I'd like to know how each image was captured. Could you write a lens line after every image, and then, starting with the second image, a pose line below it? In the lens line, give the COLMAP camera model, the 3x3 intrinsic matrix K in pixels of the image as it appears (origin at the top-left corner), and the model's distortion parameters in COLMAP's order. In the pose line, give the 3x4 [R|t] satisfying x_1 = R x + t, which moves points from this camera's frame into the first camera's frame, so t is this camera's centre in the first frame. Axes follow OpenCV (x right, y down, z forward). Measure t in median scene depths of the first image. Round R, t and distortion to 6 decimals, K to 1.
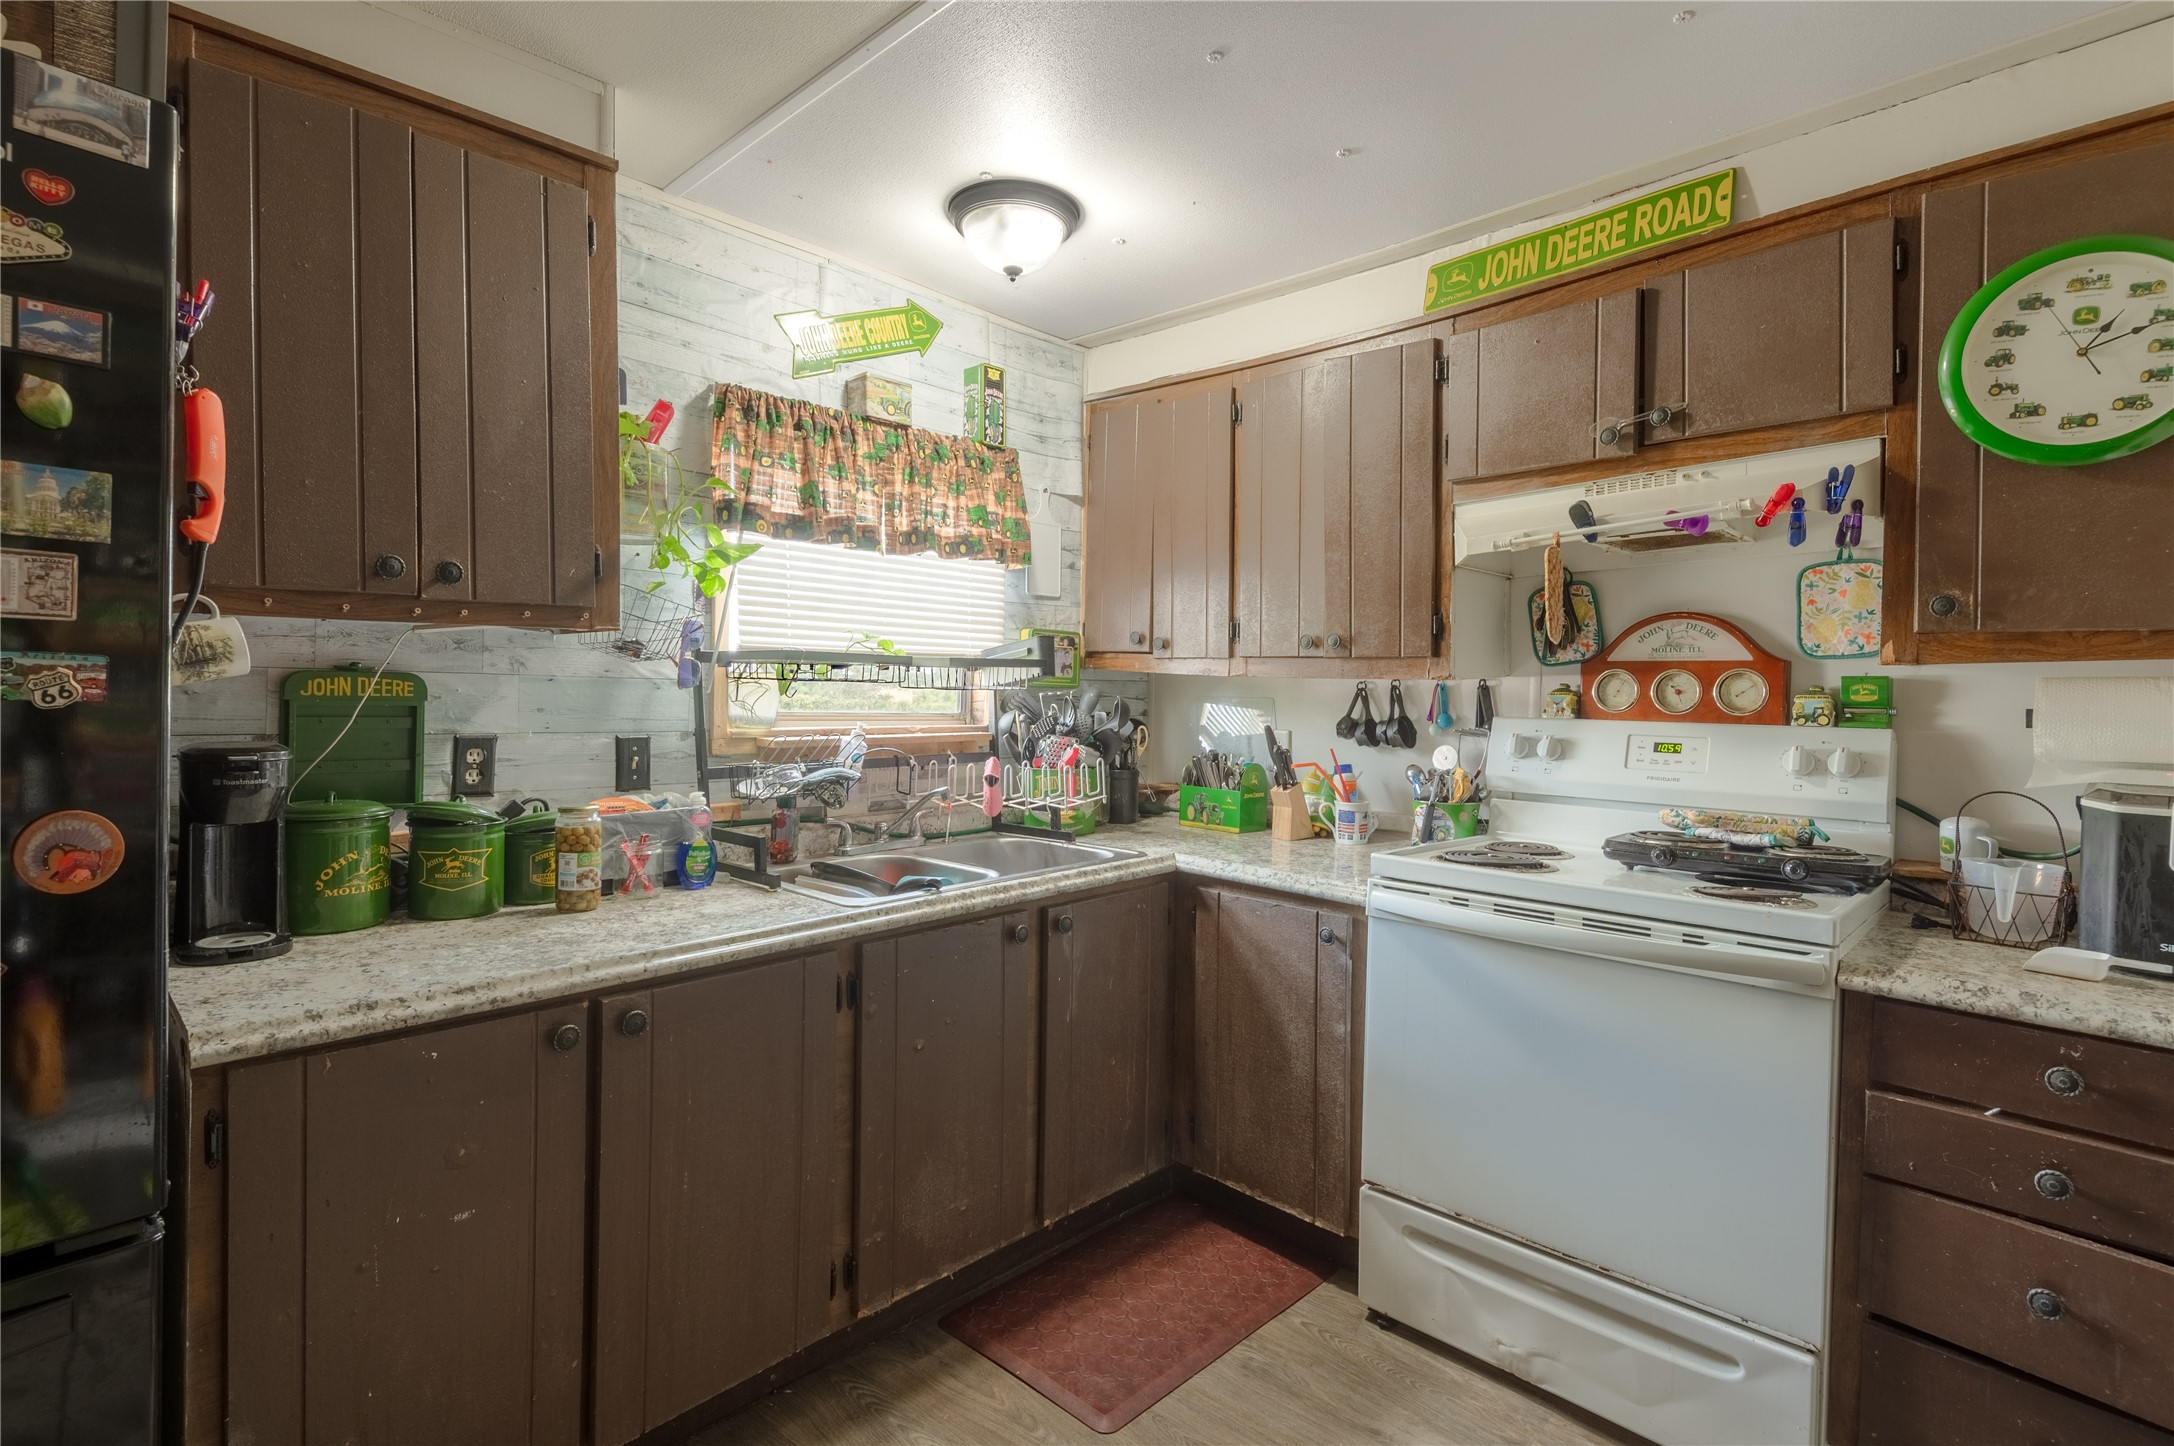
lens RADIAL K [[1023.6, 0, 1050.6], [0, 1023.6, 699.6], [0, 0, 1]] dist [0.019967, -0.015004]
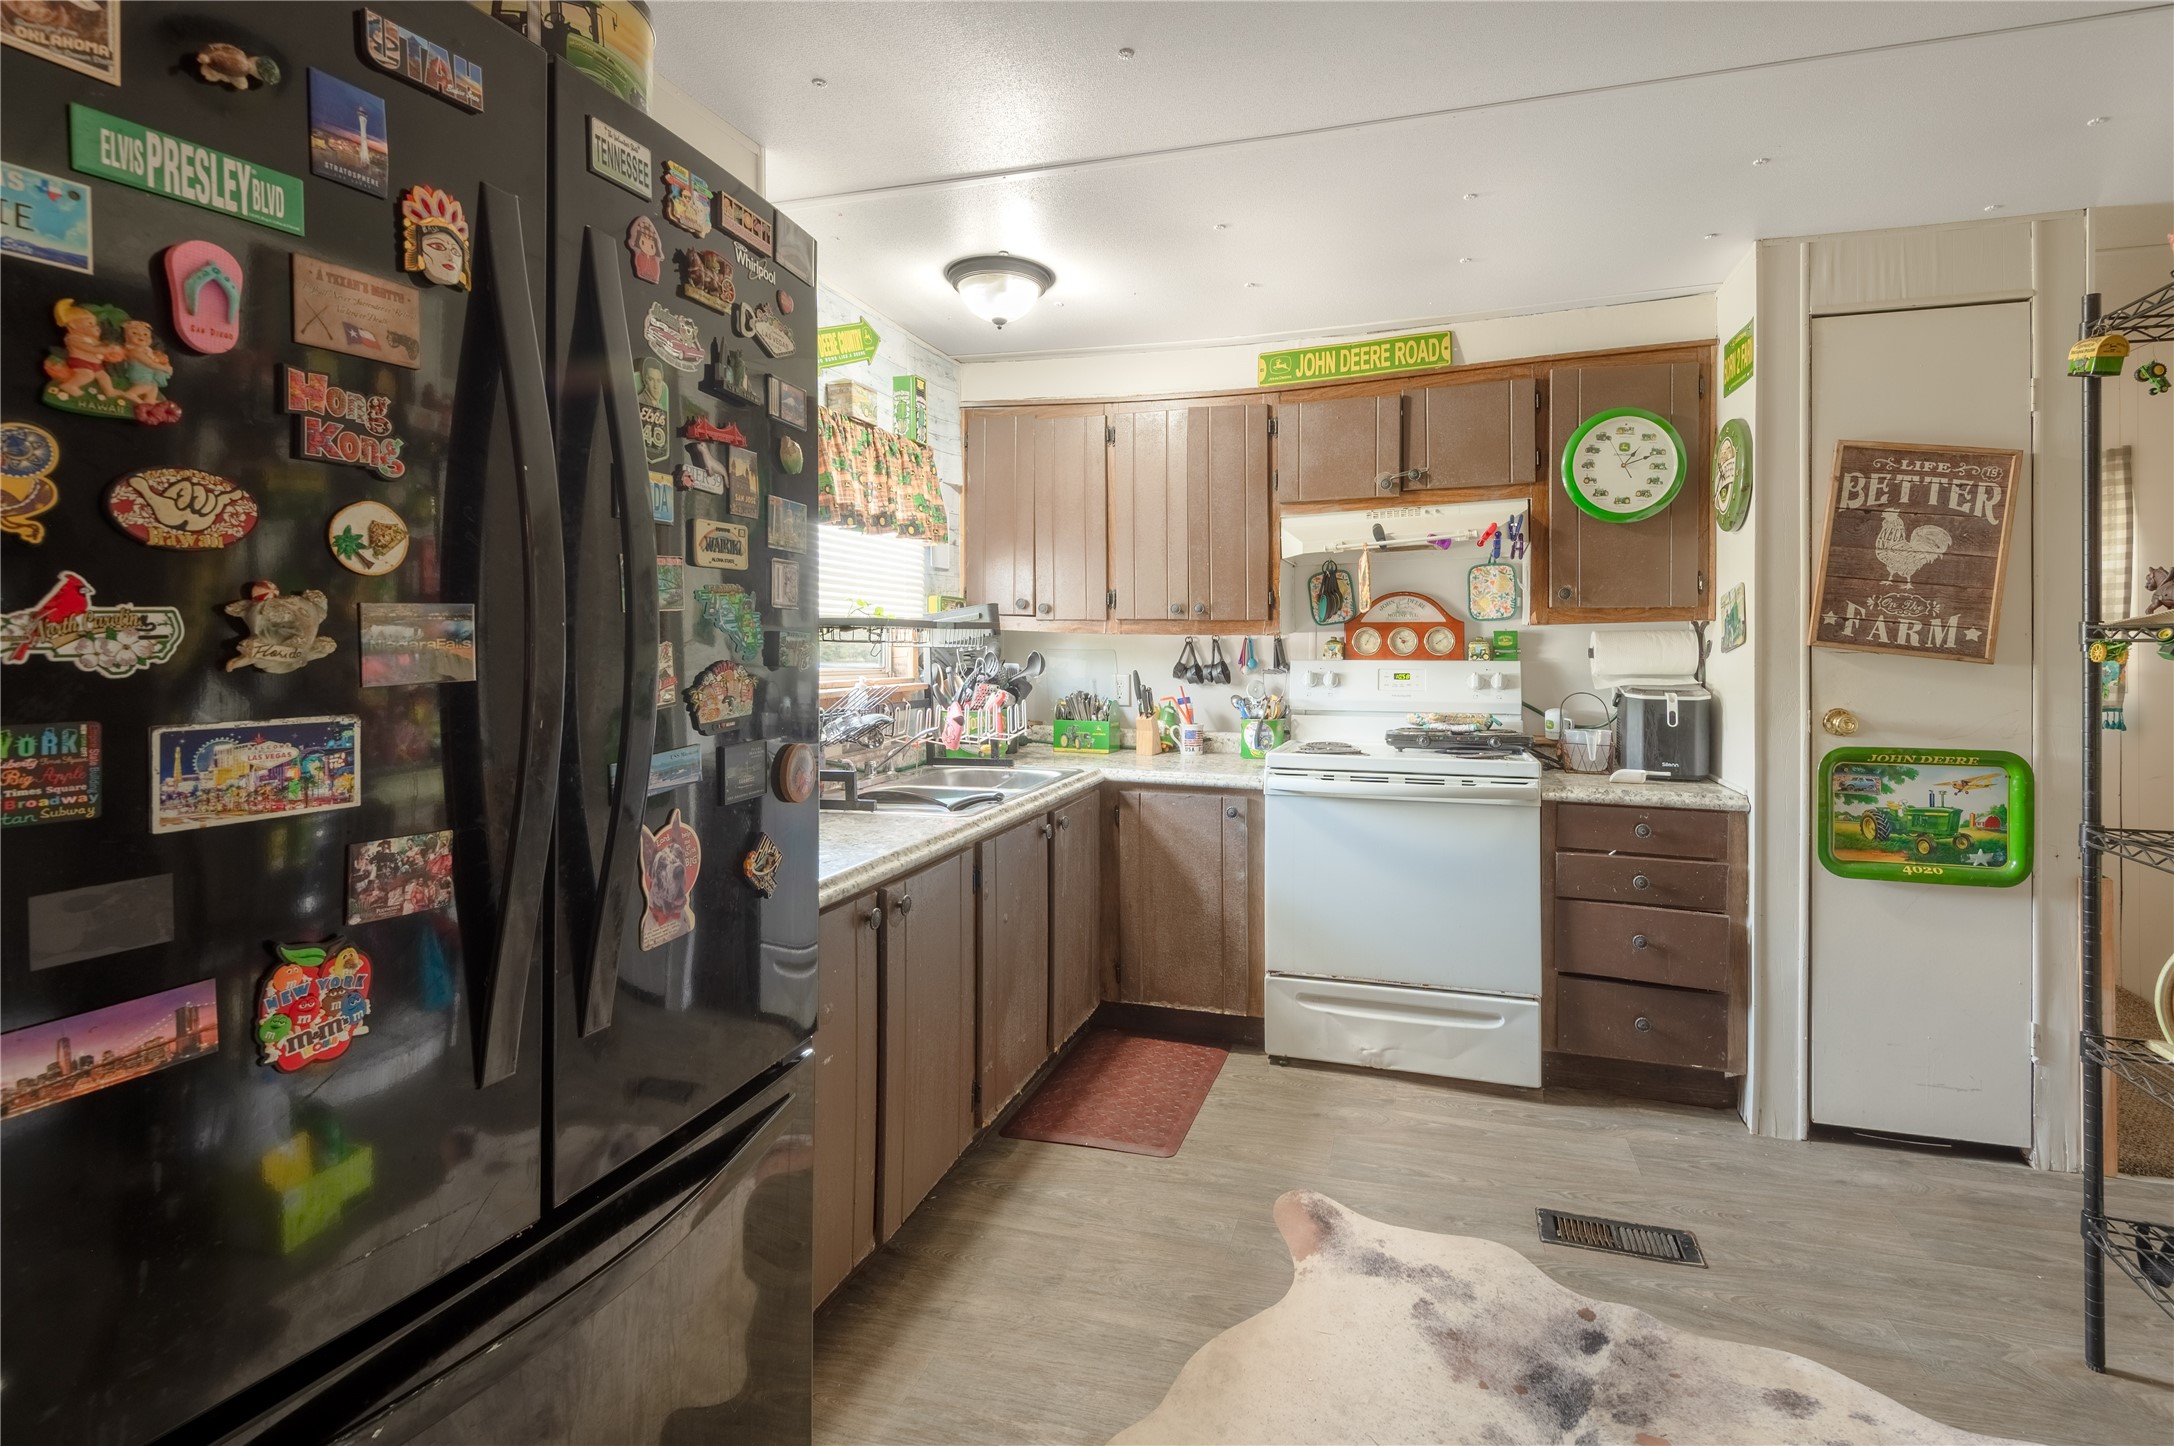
lens RADIAL K [[1023.6, 0, 1077.0], [0, 1023.6, 646.0], [0, 0, 1]] dist [0.019967, -0.015004]
pose [[0.894617, -0.016310, 0.446535, -0.574269], [0.019059, 0.999817, -0.001665, -0.007641], [-0.446426, 0.010000, 0.894764, -0.204536]]
